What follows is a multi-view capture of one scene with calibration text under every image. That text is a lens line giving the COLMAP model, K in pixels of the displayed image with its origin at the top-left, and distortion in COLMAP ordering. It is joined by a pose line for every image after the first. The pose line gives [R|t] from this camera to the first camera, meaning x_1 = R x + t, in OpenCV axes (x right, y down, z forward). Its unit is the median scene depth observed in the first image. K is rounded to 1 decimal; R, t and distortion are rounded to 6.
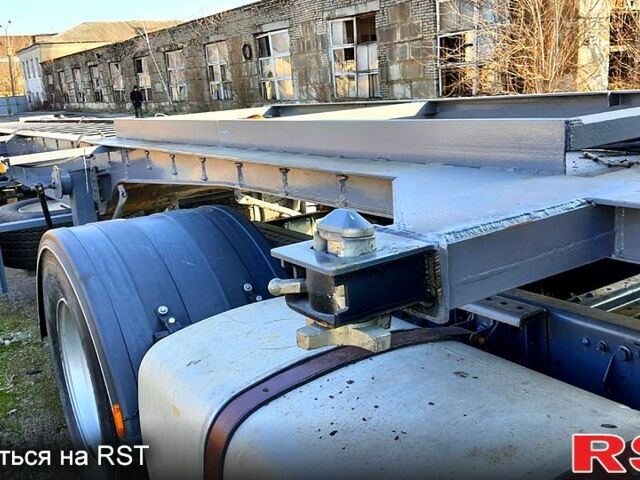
lens RADIAL K [[656.9, 0, 320.0], [0, 656.9, 240.0], [0, 0, 1]] dist [0.009082, -0.003586]
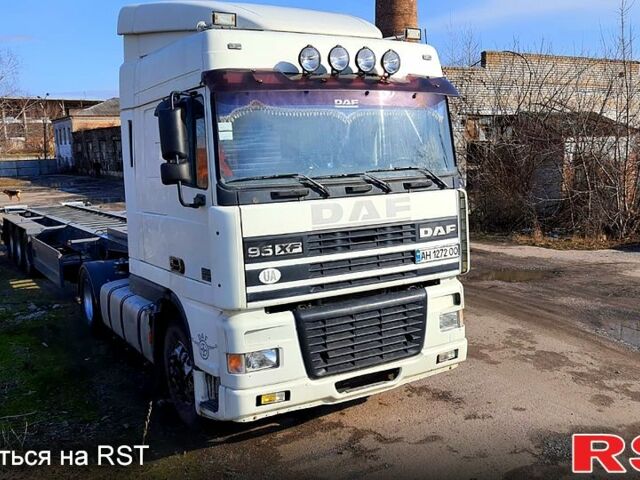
lens RADIAL K [[656.9, 0, 320.0], [0, 656.9, 240.0], [0, 0, 1]] dist [0.009082, -0.003586]
pose [[0.998558, 0.048154, -0.023729, 0.039088], [-0.050285, 0.993778, -0.099385, 0.006133], [0.018795, 0.100435, 0.994766, -0.104097]]
